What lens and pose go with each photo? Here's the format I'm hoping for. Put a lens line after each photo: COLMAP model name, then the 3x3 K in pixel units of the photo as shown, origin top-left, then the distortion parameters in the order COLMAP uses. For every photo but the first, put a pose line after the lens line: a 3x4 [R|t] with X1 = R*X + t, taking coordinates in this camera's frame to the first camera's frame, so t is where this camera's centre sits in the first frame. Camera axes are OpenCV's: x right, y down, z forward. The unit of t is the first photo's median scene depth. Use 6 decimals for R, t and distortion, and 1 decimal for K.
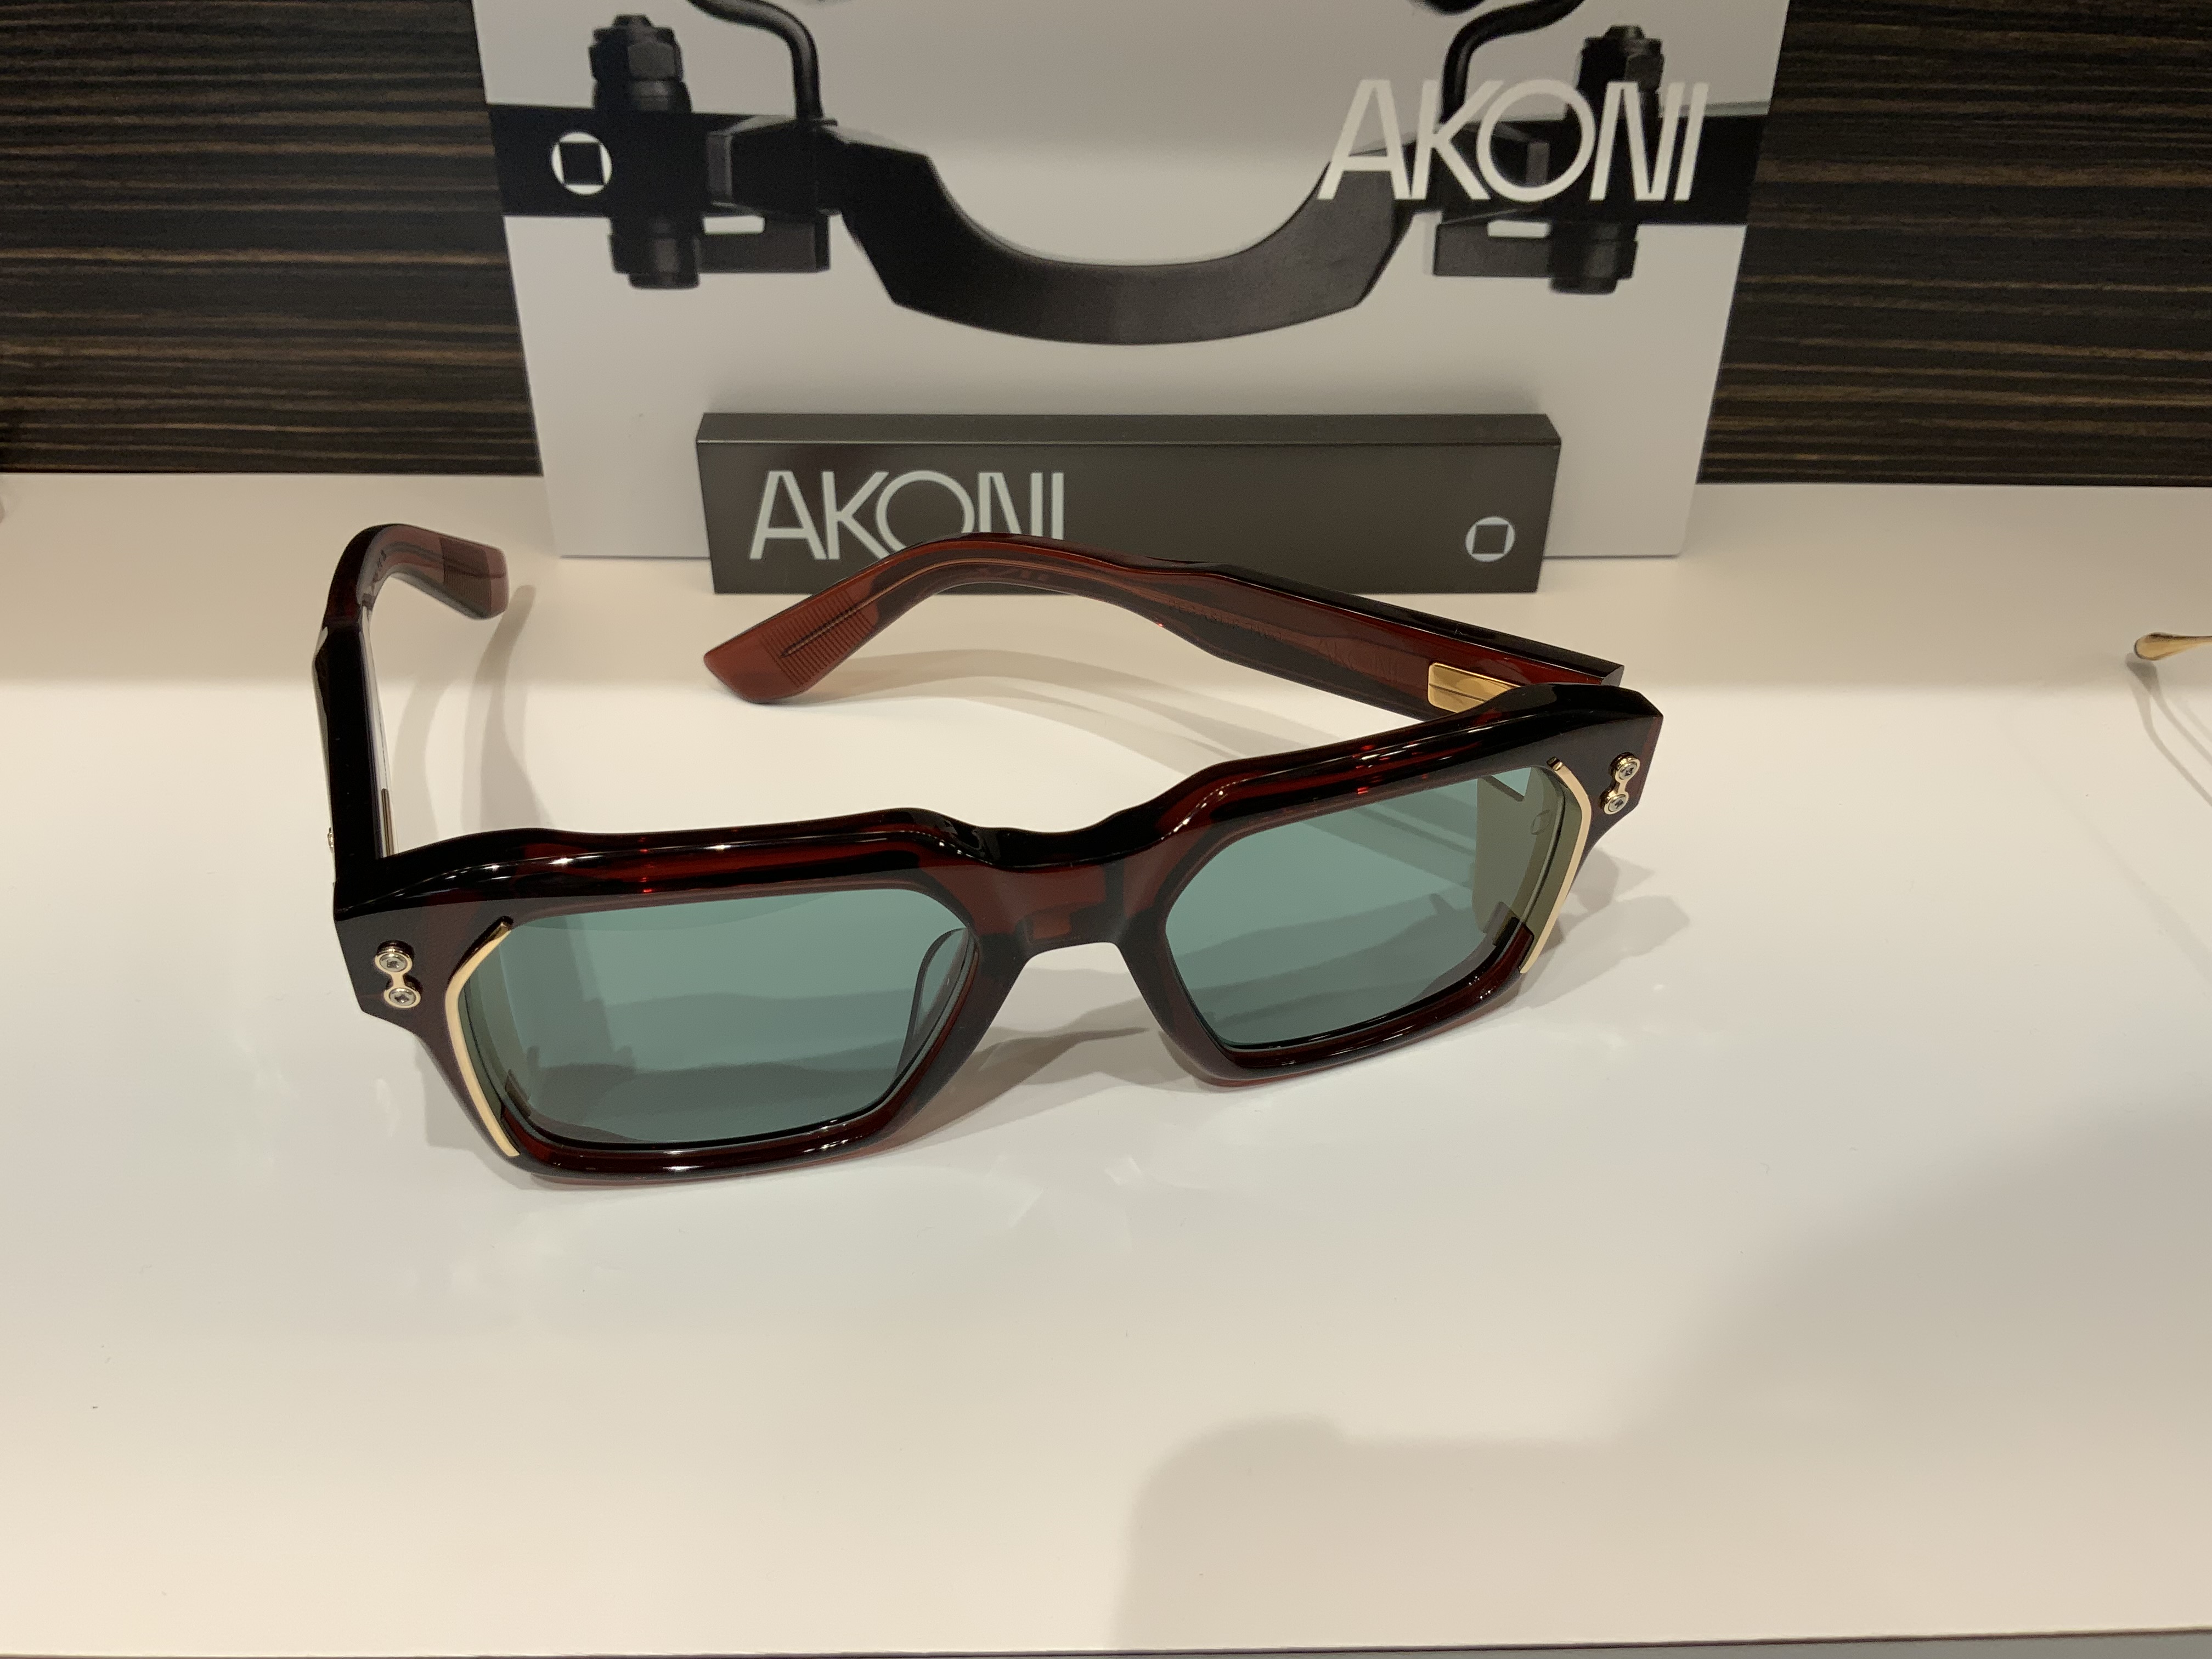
lens RADIAL K [[1862.4, 0, 1090.2], [0, 1862.4, 849.0], [0, 0, 1]] dist [0.048392, -0.128503]
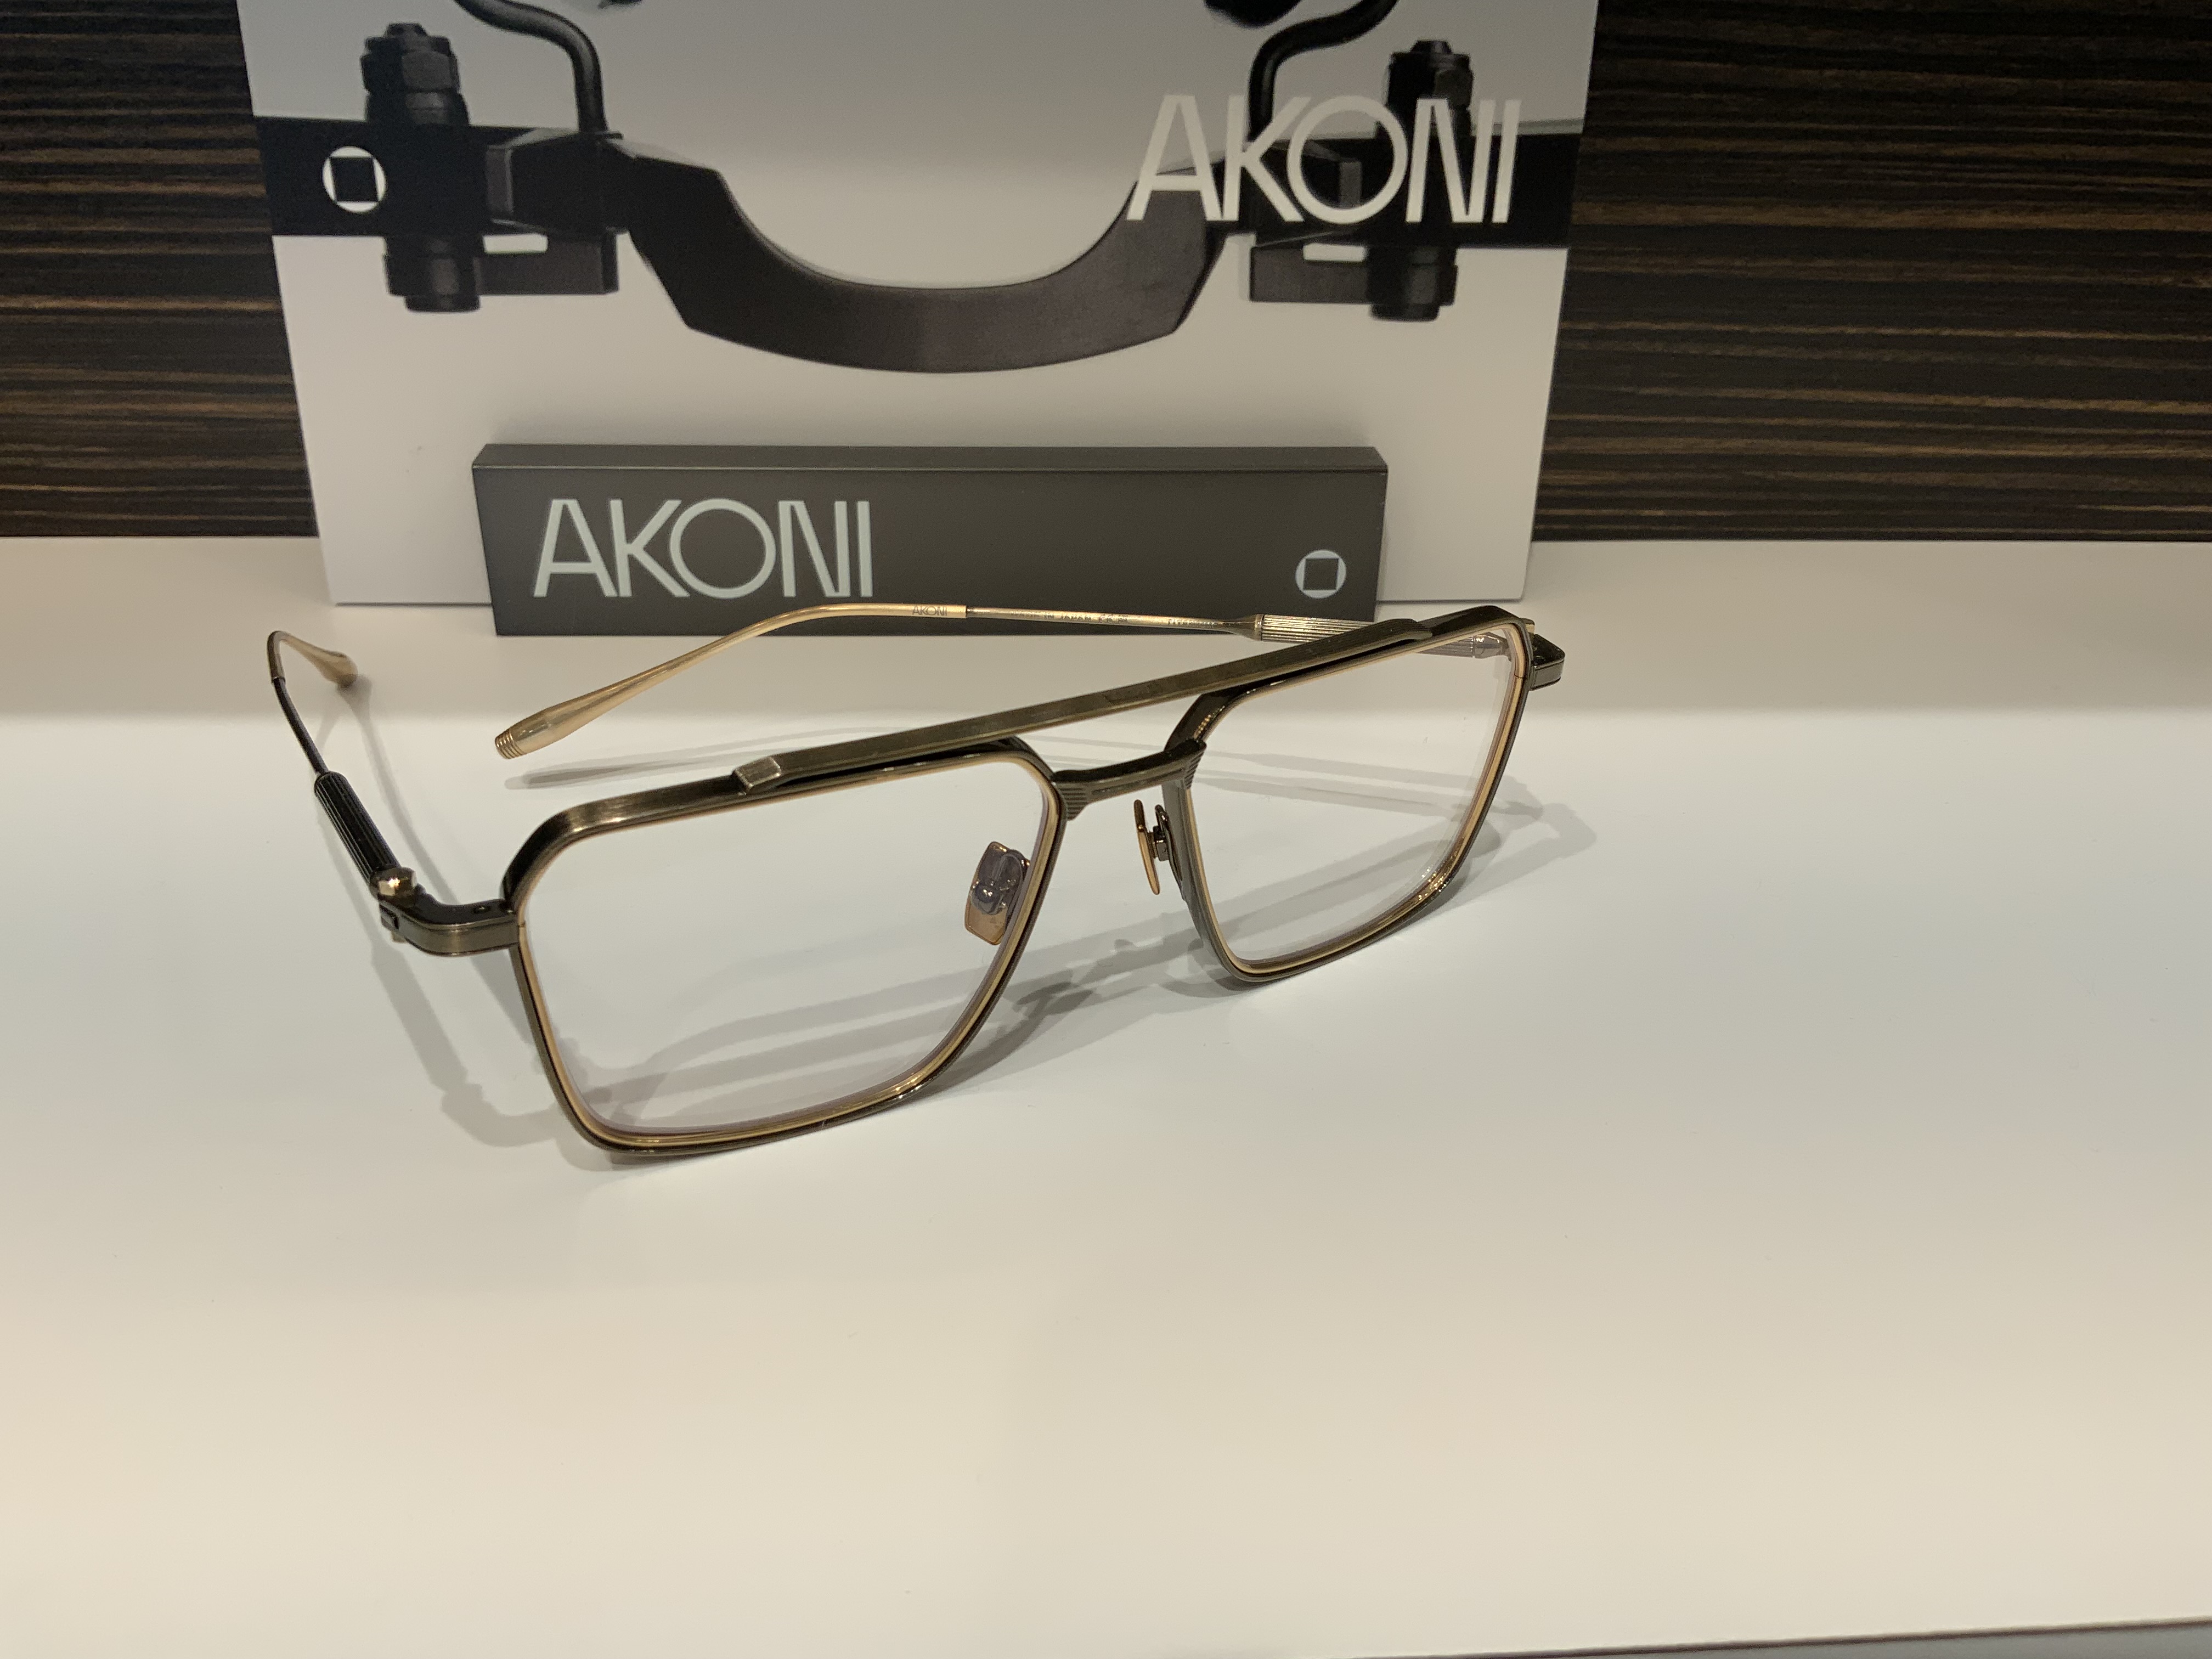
lens RADIAL K [[1862.4, 0, 1077.6], [0, 1862.4, 840.2], [0, 0, 1]] dist [0.048392, -0.128503]
pose [[0.999315, -0.012580, 0.034795, 0.056641], [0.016721, 0.992462, -0.121410, 0.085472], [-0.033005, 0.121909, 0.991992, 0.077066]]
